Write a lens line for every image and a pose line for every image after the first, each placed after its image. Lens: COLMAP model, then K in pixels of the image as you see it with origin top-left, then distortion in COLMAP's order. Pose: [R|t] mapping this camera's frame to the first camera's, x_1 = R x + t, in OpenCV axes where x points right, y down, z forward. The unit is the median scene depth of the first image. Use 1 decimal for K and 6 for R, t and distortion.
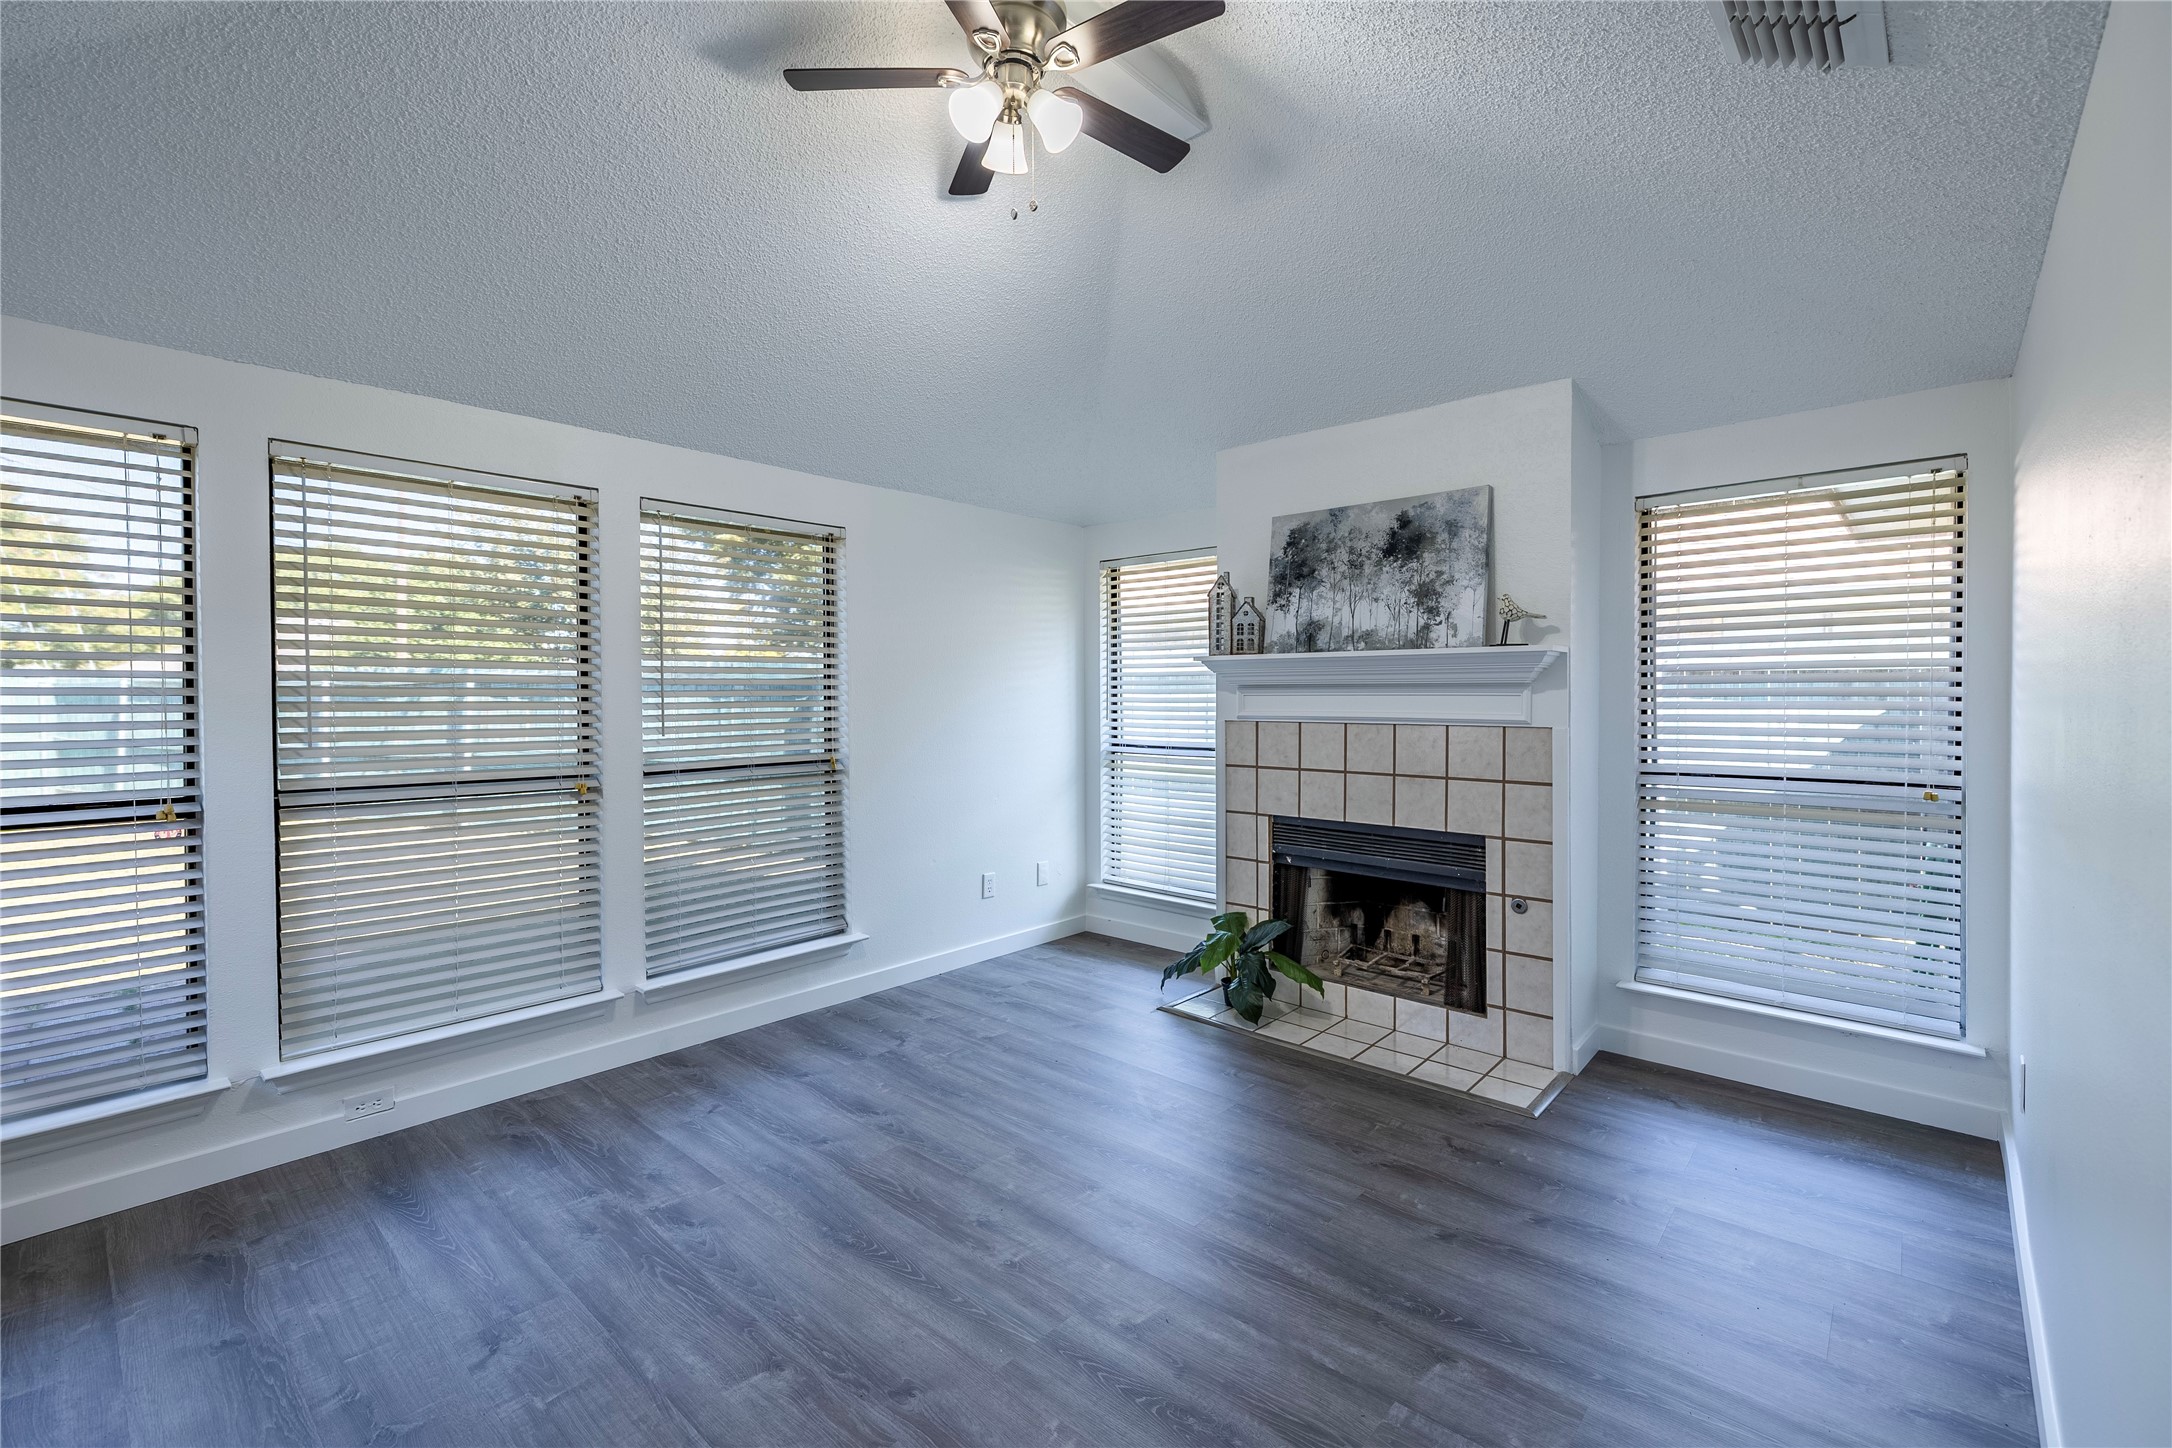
lens RADIAL K [[921.7, 0, 1073.4], [0, 921.7, 708.1], [0, 0, 1]] dist [0.000383, 0.000091]
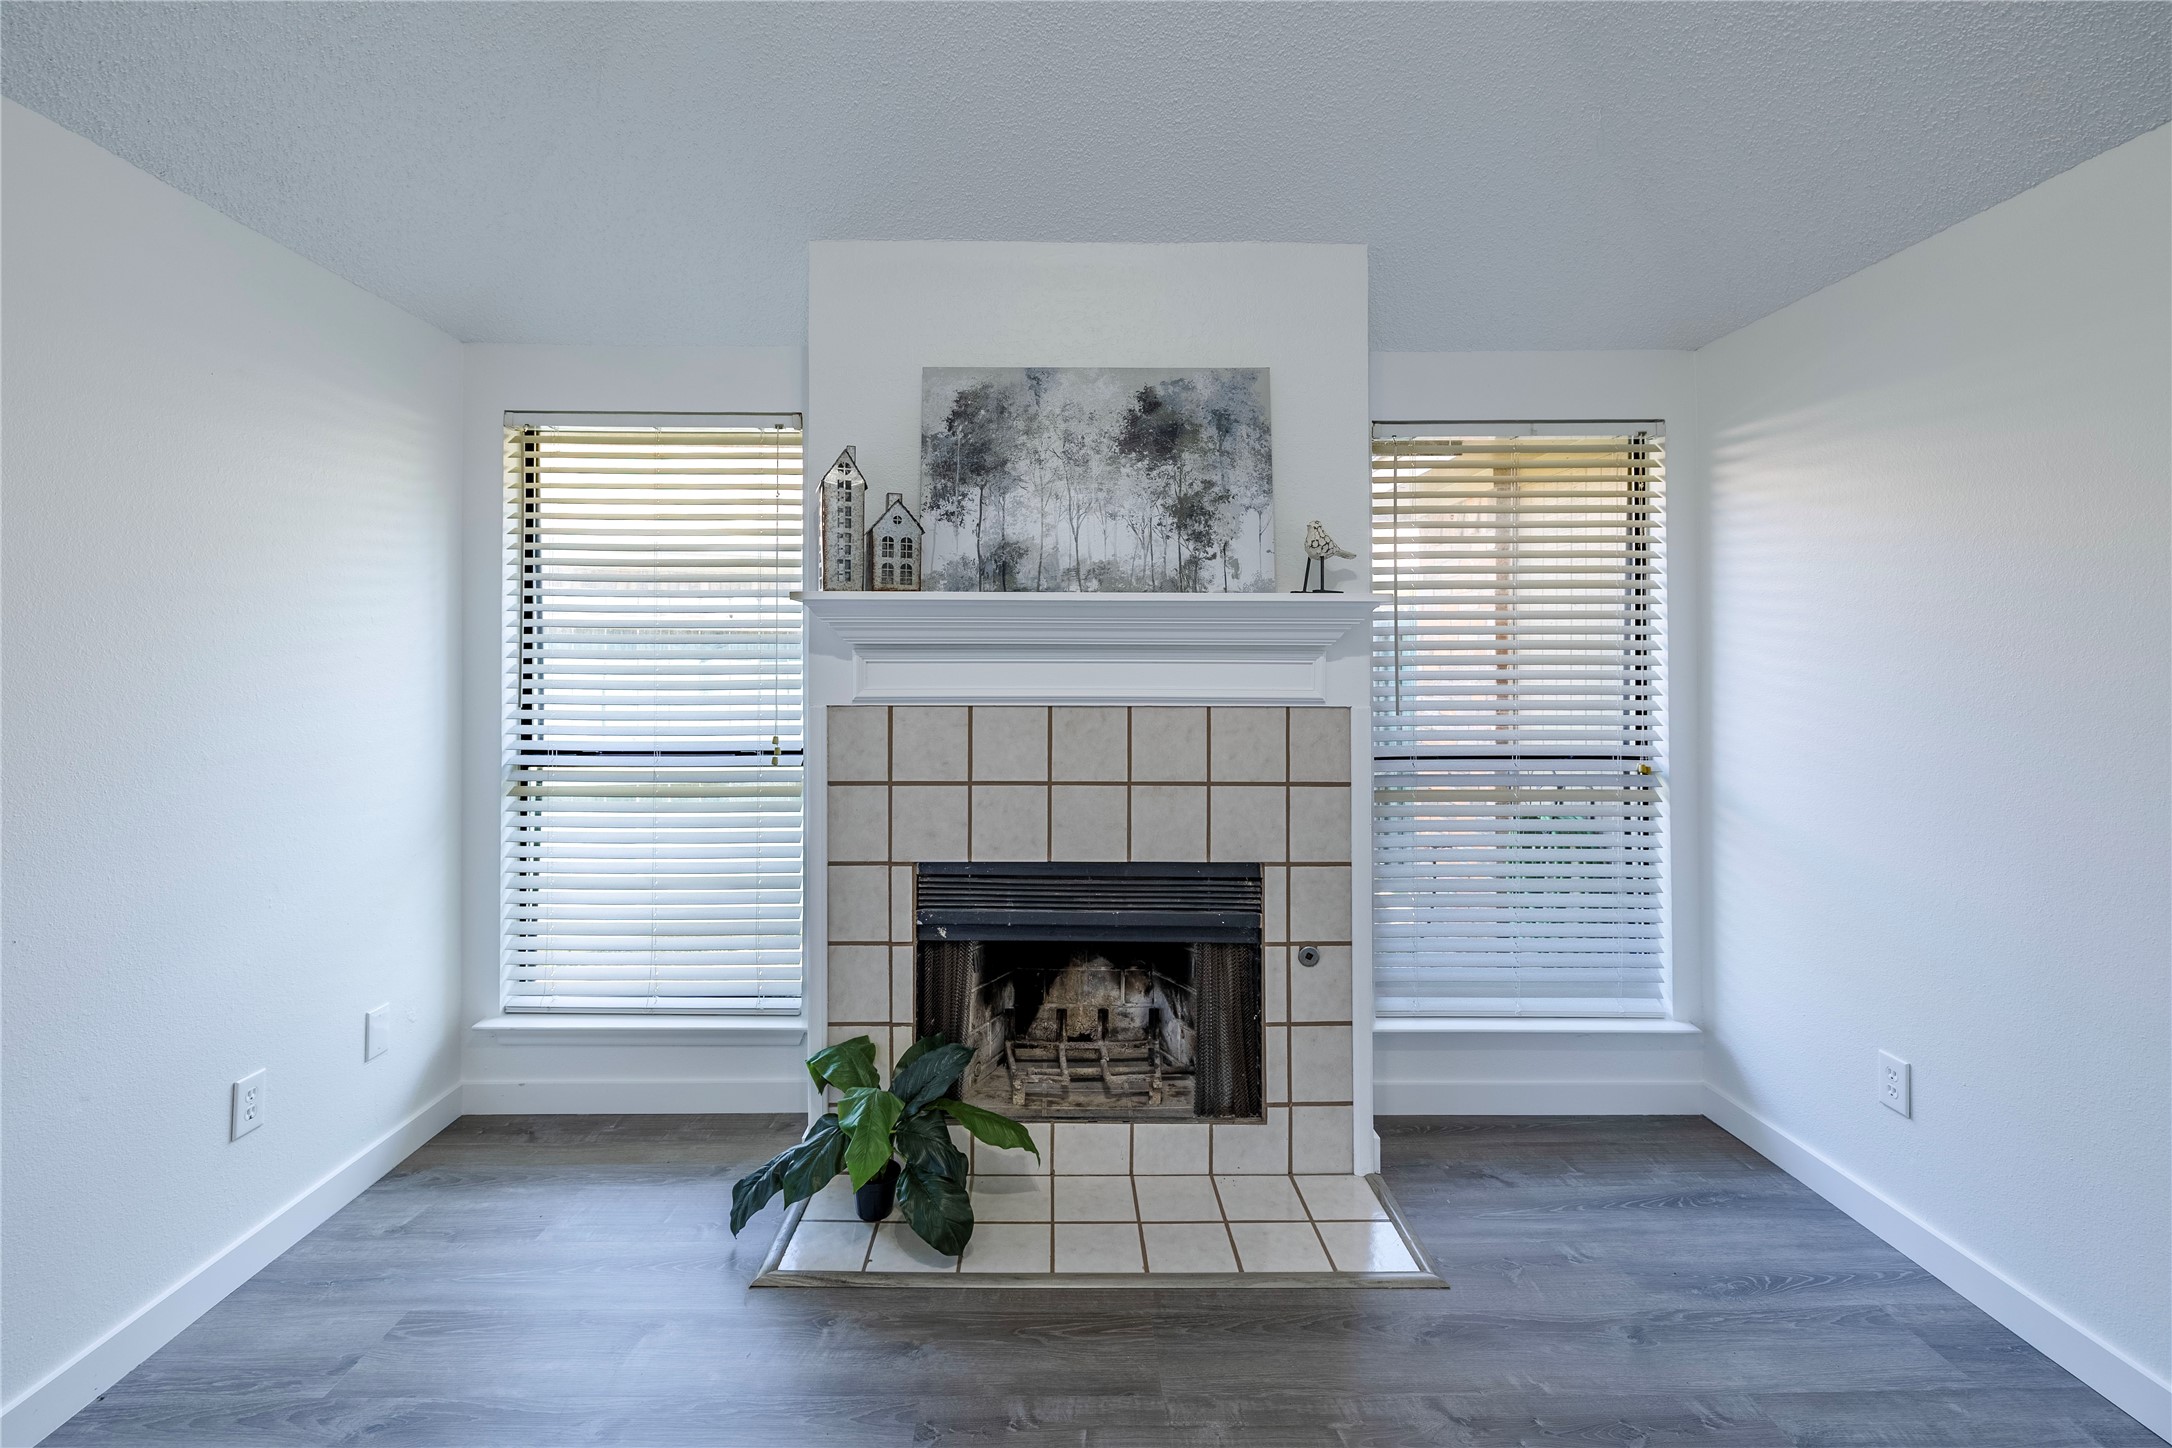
lens RADIAL K [[953.1, 0, 1076.6], [0, 953.1, 652.1], [0, 0, 1]] dist [0.001749, 0.000129]
pose [[0.734002, 0.012148, 0.679039, -0.138776], [0.006269, 0.999676, -0.024660, -0.004710], [-0.679119, 0.022357, 0.733688, 0.502301]]
